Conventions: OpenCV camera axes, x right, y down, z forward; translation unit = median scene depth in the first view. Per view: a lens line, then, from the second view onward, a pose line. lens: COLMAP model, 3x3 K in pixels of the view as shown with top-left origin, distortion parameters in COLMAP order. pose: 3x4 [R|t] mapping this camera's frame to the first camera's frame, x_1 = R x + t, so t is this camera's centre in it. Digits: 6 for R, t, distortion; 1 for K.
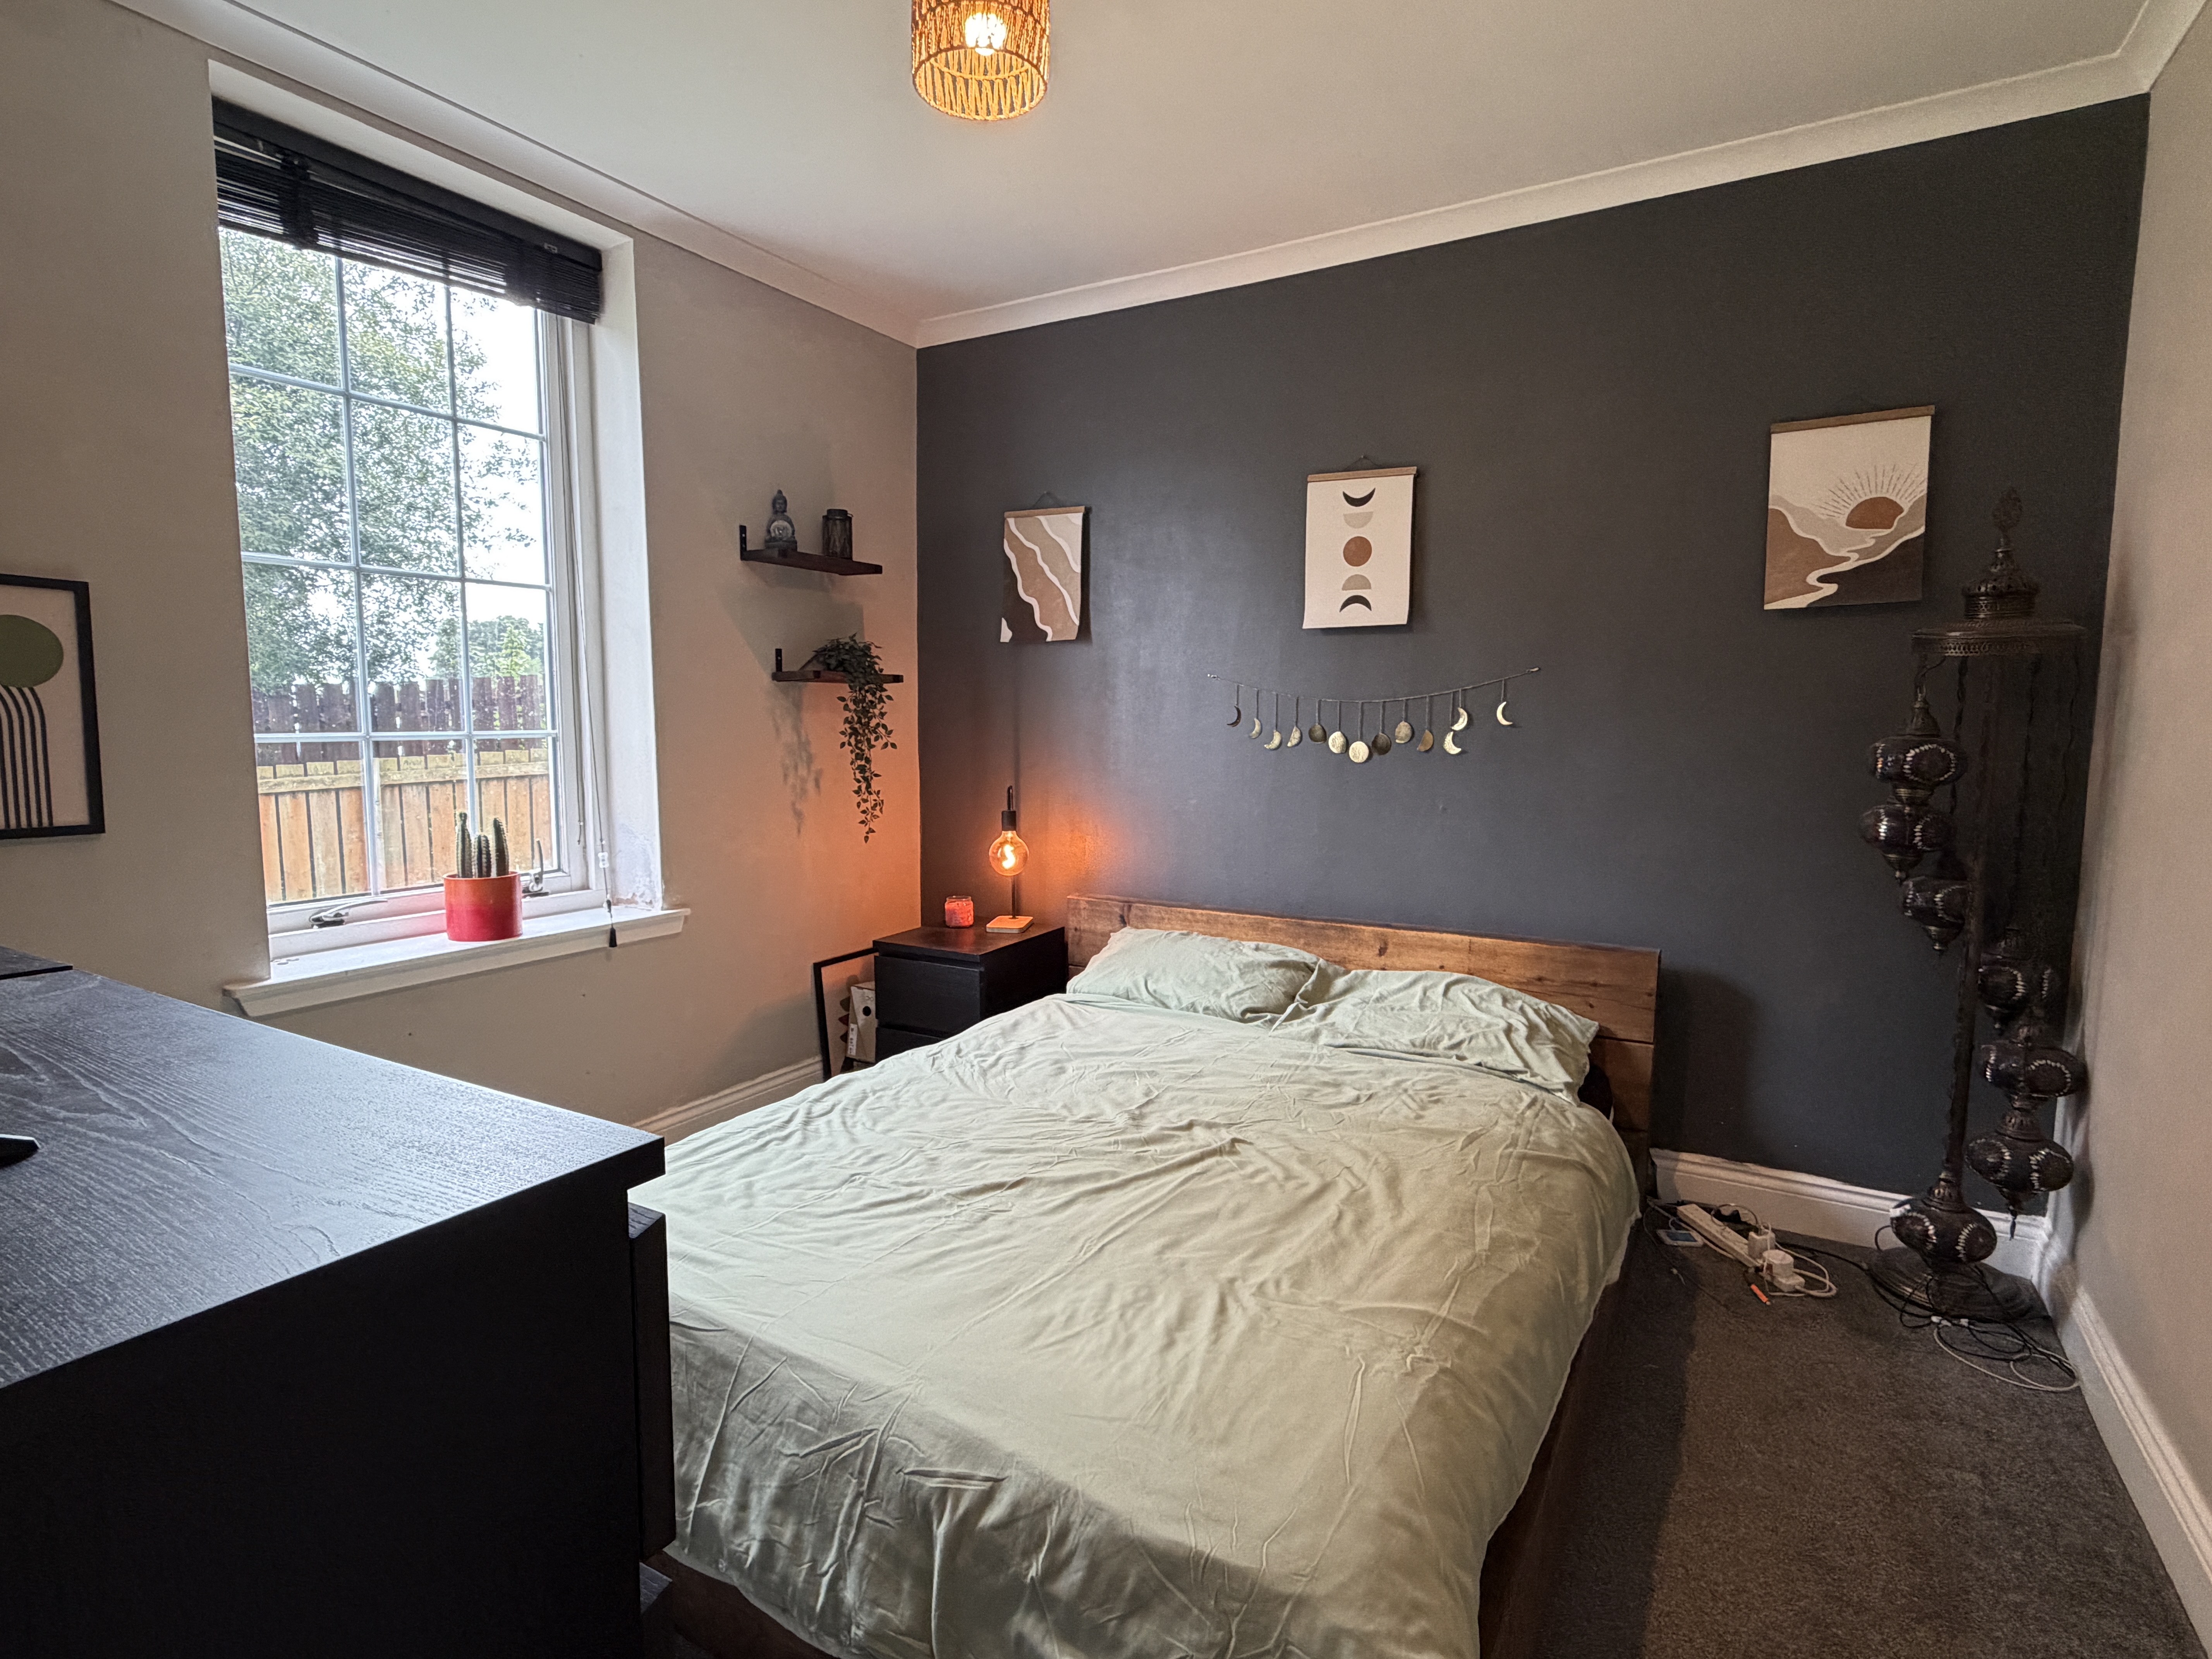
lens RADIAL K [[1122.3, 0, 1093.8], [0, 1122.3, 826.1], [0, 0, 1]] dist [-0.000342, -0.001026]
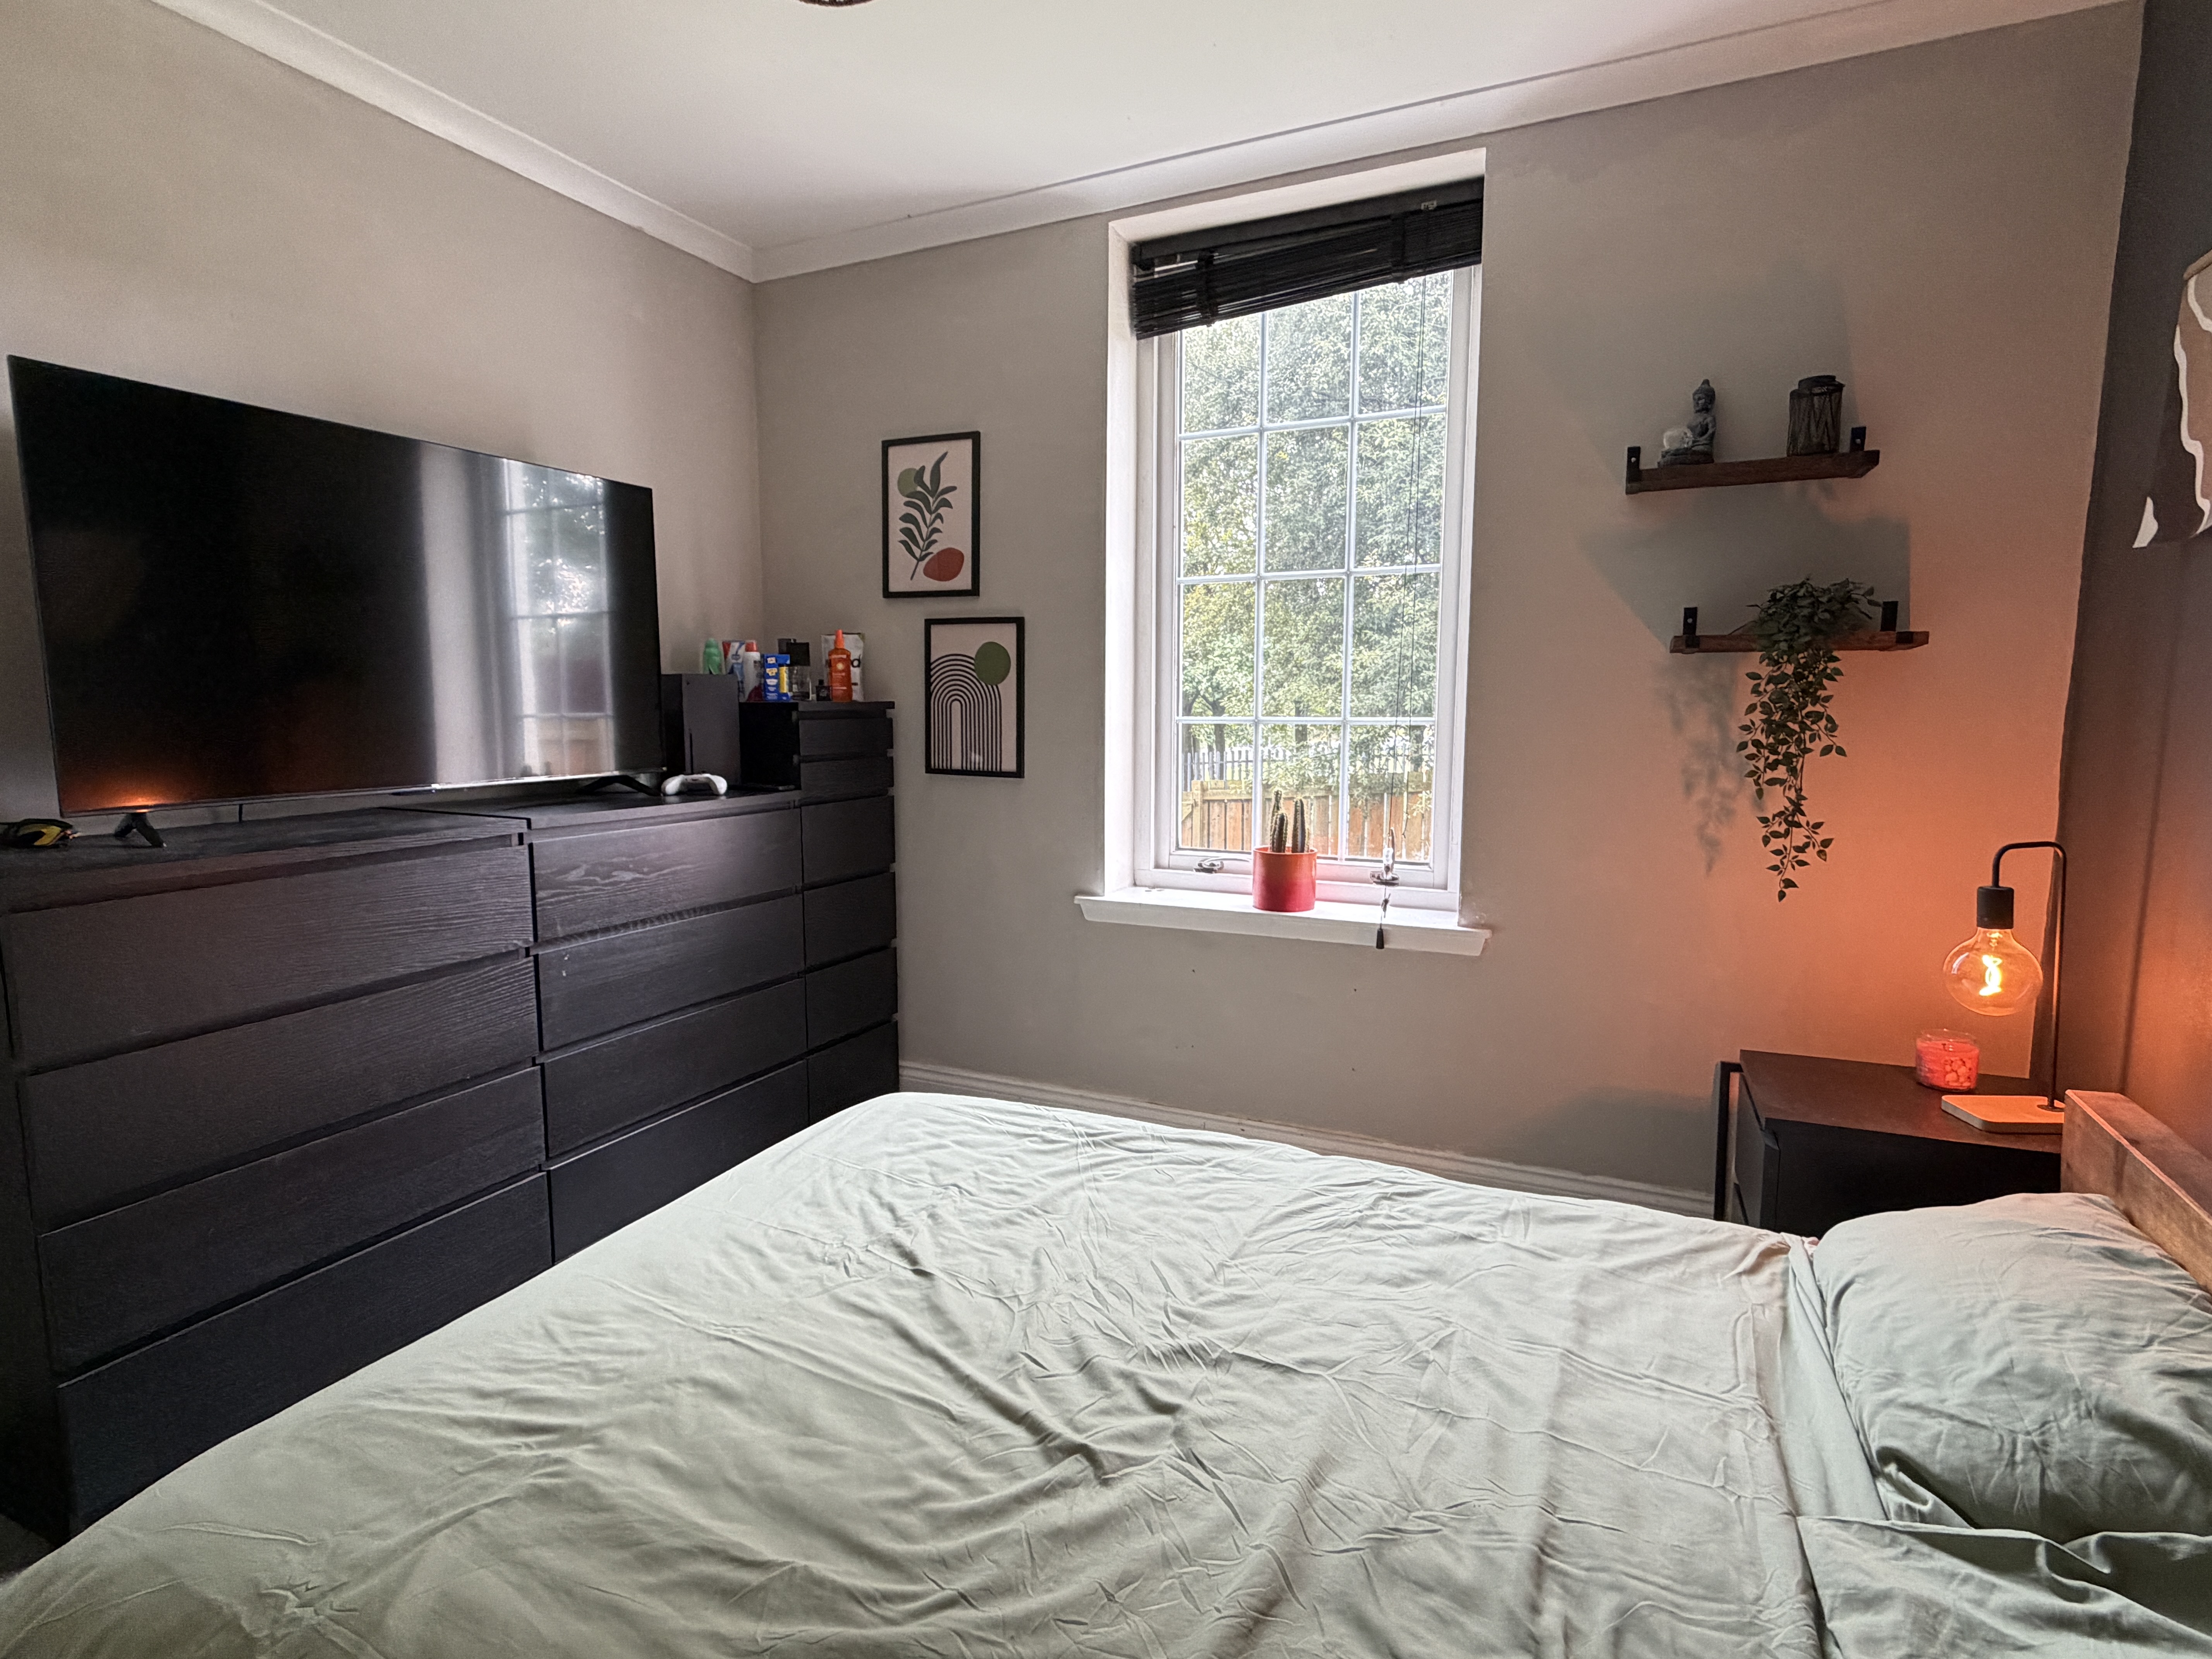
lens RADIAL K [[1122.3, 0, 1098.3], [0, 1122.3, 825.3], [0, 0, 1]] dist [-0.000342, -0.001026]
pose [[0.094803, 0.105956, -0.989841, 0.560662], [-0.097618, 0.990517, 0.096679, -0.074688], [0.990698, 0.087460, 0.104247, 0.791622]]
